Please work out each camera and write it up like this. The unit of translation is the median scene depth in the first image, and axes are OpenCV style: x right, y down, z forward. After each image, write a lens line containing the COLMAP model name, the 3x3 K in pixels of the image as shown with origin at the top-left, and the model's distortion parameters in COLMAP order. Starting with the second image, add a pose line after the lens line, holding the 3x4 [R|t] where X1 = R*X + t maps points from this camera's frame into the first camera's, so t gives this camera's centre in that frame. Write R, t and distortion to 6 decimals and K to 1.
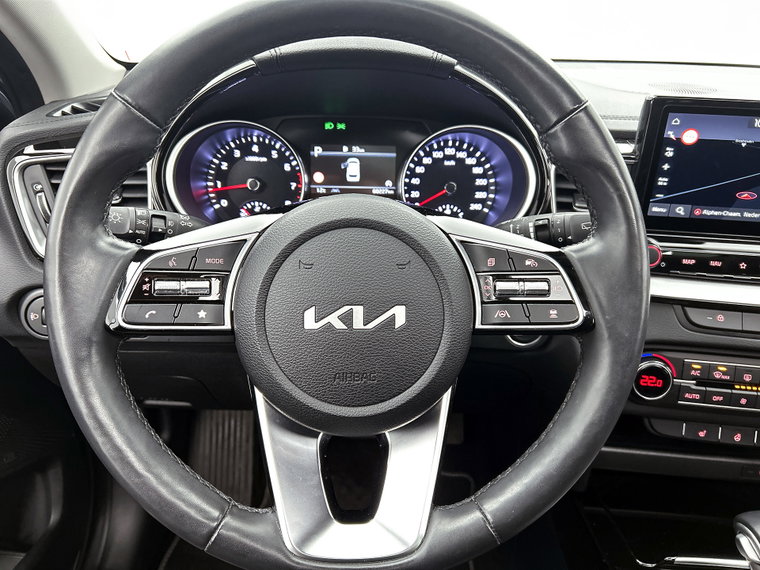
lens RADIAL K [[583.5, 0, 372.3], [0, 583.5, 283.8], [0, 0, 1]] dist [0.037413, -0.044756]
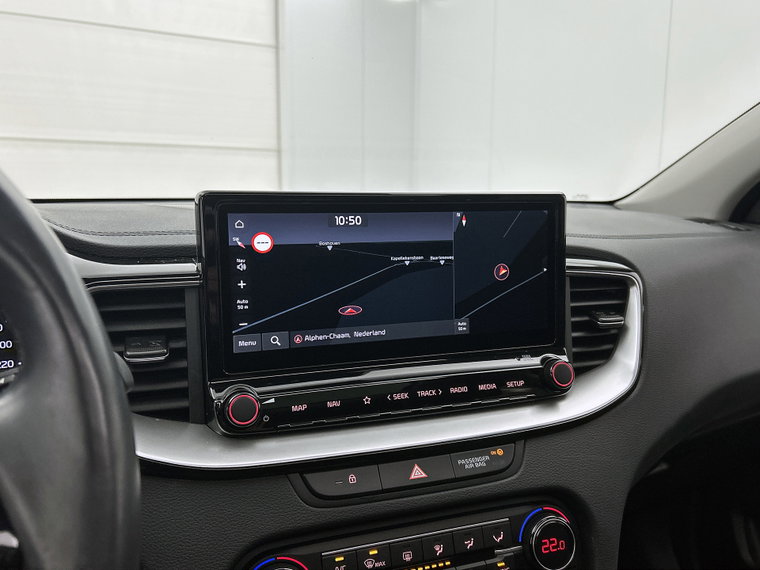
lens RADIAL K [[643.3, 0, 379.1], [0, 643.3, 281.3], [0, 0, 1]] dist [0.024056, -0.033003]
pose [[0.889294, -0.086216, 0.449136, 0.286728], [0.219756, 0.941820, -0.254327, 0.037883], [-0.401078, 0.324872, 0.856502, 0.238998]]
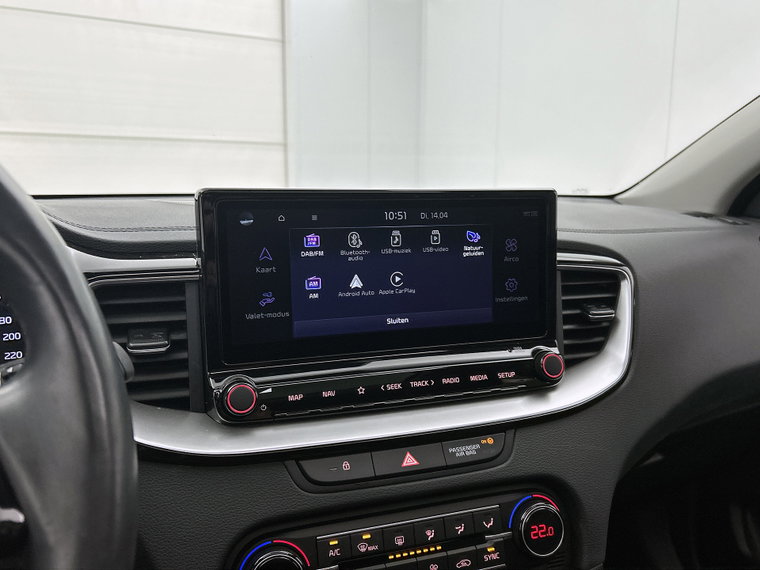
lens RADIAL K [[643.3, 0, 377.6], [0, 643.3, 278.8], [0, 0, 1]] dist [0.024056, -0.033003]
pose [[0.895344, -0.089468, 0.436297, 0.290683], [0.216571, 0.943458, -0.250967, 0.047456], [-0.389174, 0.319192, 0.864095, 0.208654]]
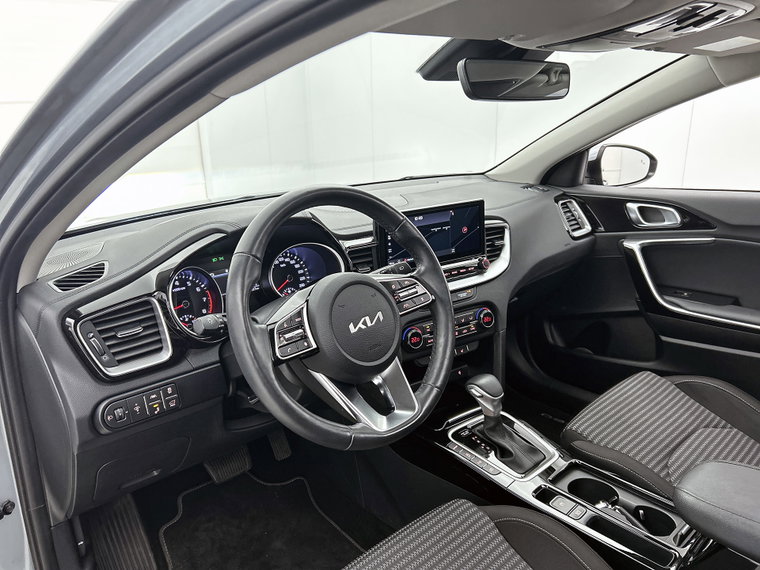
lens RADIAL K [[583.5, 0, 378.3], [0, 583.5, 288.9], [0, 0, 1]] dist [0.037413, -0.044756]
pose [[0.760875, -0.241757, 0.602182, -0.864173], [0.331864, 0.942438, -0.040961, 0.034593], [-0.557617, 0.231009, 0.797307, -0.660532]]
